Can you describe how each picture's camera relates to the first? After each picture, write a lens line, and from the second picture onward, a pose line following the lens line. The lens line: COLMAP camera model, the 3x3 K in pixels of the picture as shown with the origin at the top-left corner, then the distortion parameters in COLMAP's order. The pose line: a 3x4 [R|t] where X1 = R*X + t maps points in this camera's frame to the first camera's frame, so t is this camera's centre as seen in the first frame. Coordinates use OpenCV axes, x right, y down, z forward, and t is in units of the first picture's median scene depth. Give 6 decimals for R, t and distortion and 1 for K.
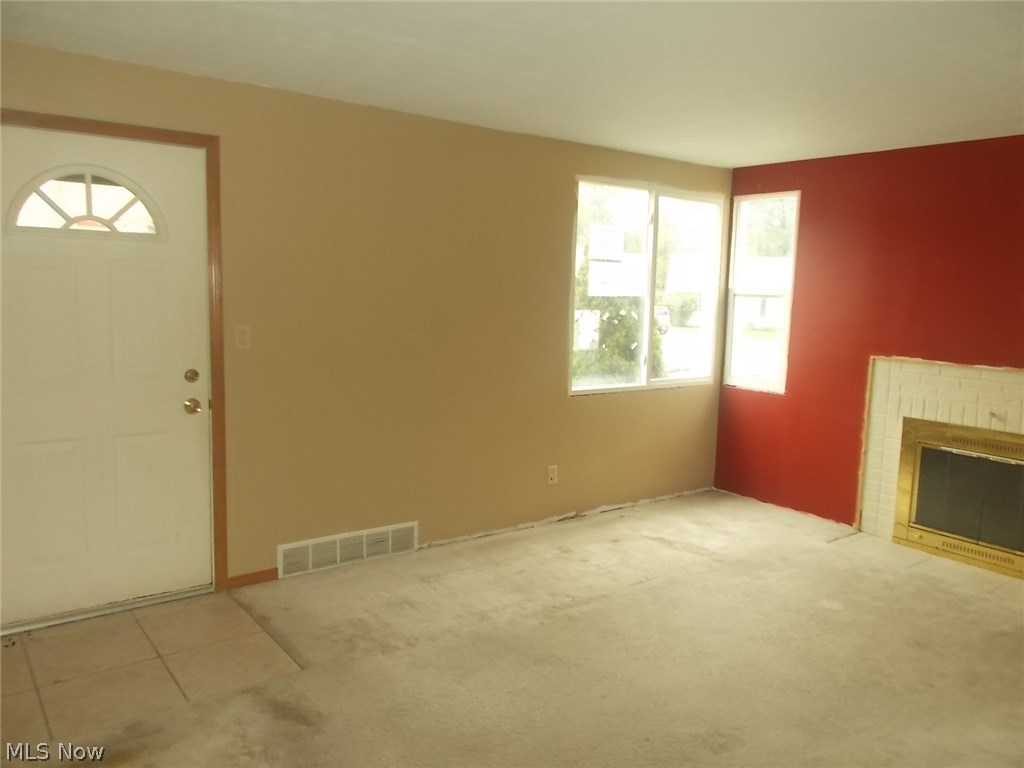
lens RADIAL K [[770.1, 0, 505.5], [0, 770.1, 384.5], [0, 0, 1]] dist [0.001049, 0.006528]
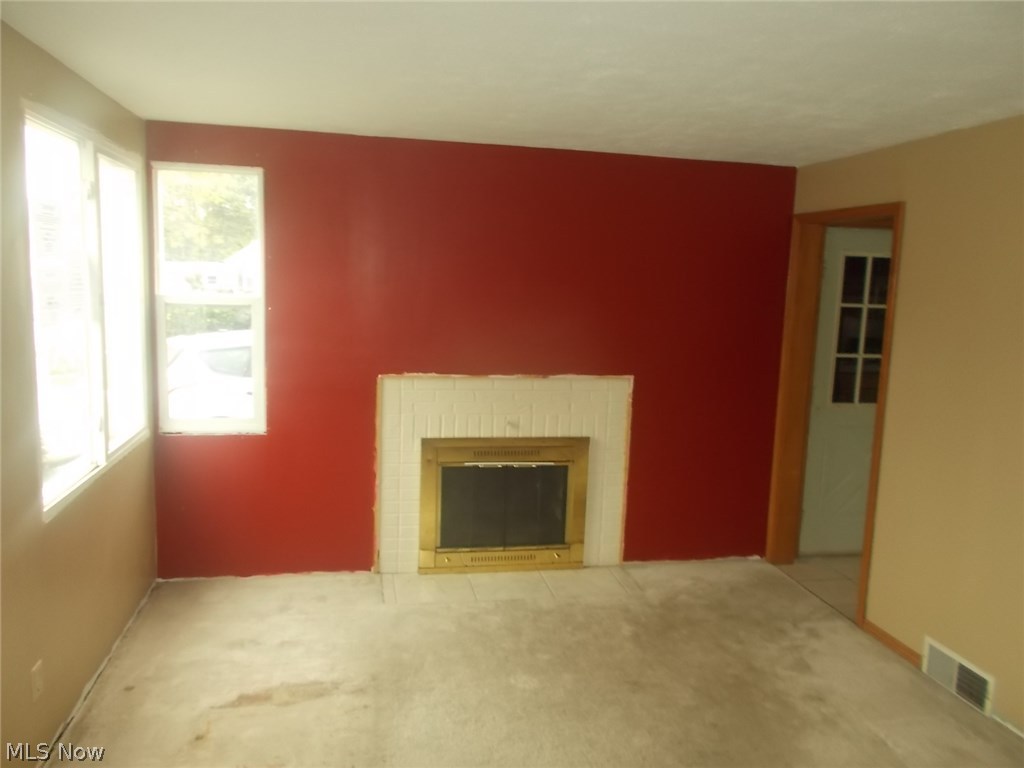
lens RADIAL K [[770.1, 0, 505.5], [0, 770.1, 384.5], [0, 0, 1]] dist [0.001049, 0.006528]
pose [[0.440280, -0.133913, 0.887818, -0.239605], [0.097152, 0.990115, 0.101164, -0.103585], [-0.892589, 0.041713, 0.448938, 0.501896]]
